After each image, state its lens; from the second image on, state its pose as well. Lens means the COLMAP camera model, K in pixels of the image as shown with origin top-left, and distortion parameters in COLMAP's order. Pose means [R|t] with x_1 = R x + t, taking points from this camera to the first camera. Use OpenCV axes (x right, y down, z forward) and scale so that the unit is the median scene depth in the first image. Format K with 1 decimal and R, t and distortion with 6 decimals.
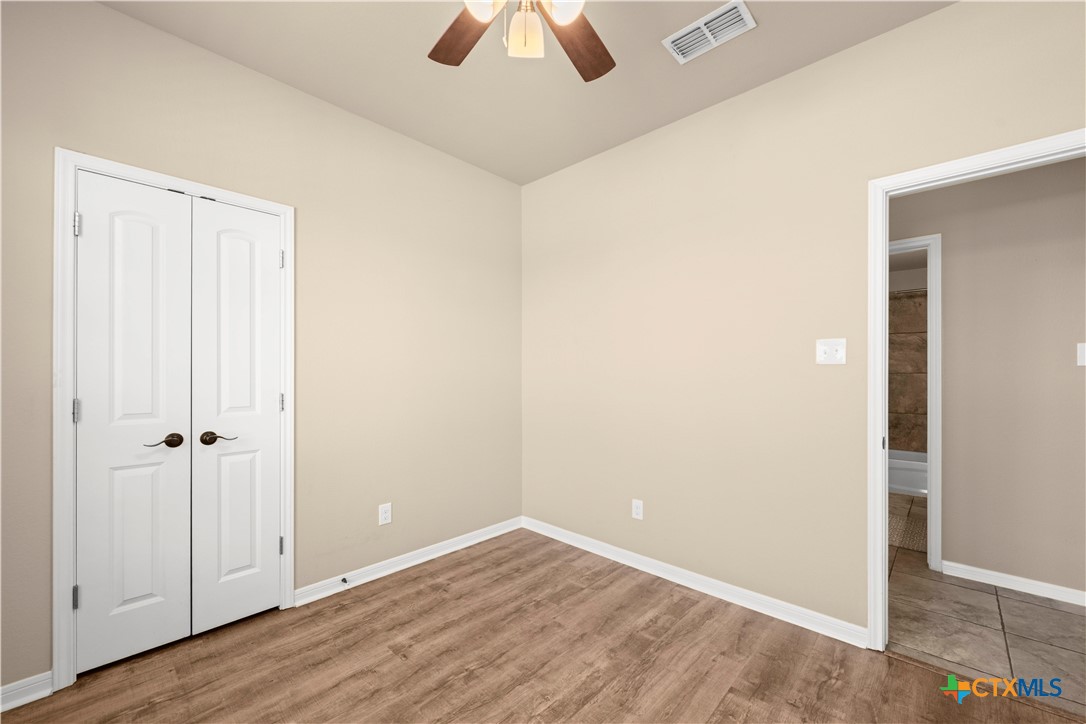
lens RADIAL K [[432.1, 0, 557.8], [0, 432.1, 371.1], [0, 0, 1]] dist [-0.000486, -0.000907]
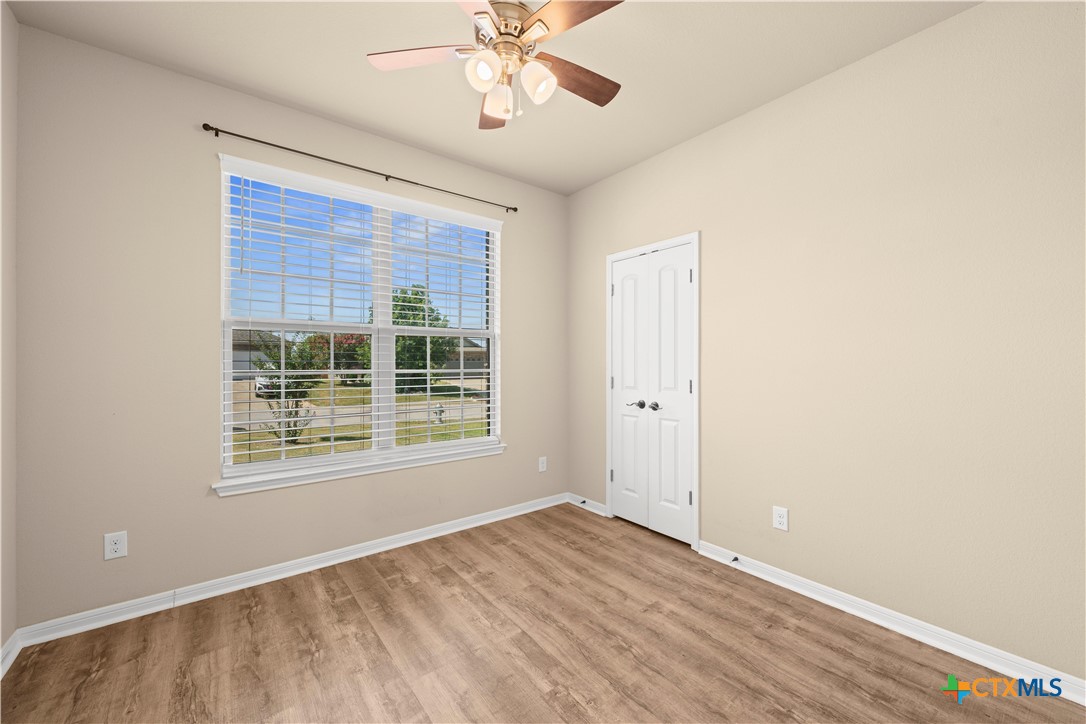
lens RADIAL K [[432.1, 0, 544.7], [0, 432.1, 357.8], [0, 0, 1]] dist [-0.000486, -0.000907]
pose [[-0.174954, -0.012026, -0.984503, 0.738259], [0.002655, 0.999916, -0.012686, 0.001234], [0.984573, -0.004834, -0.174907, 0.834187]]
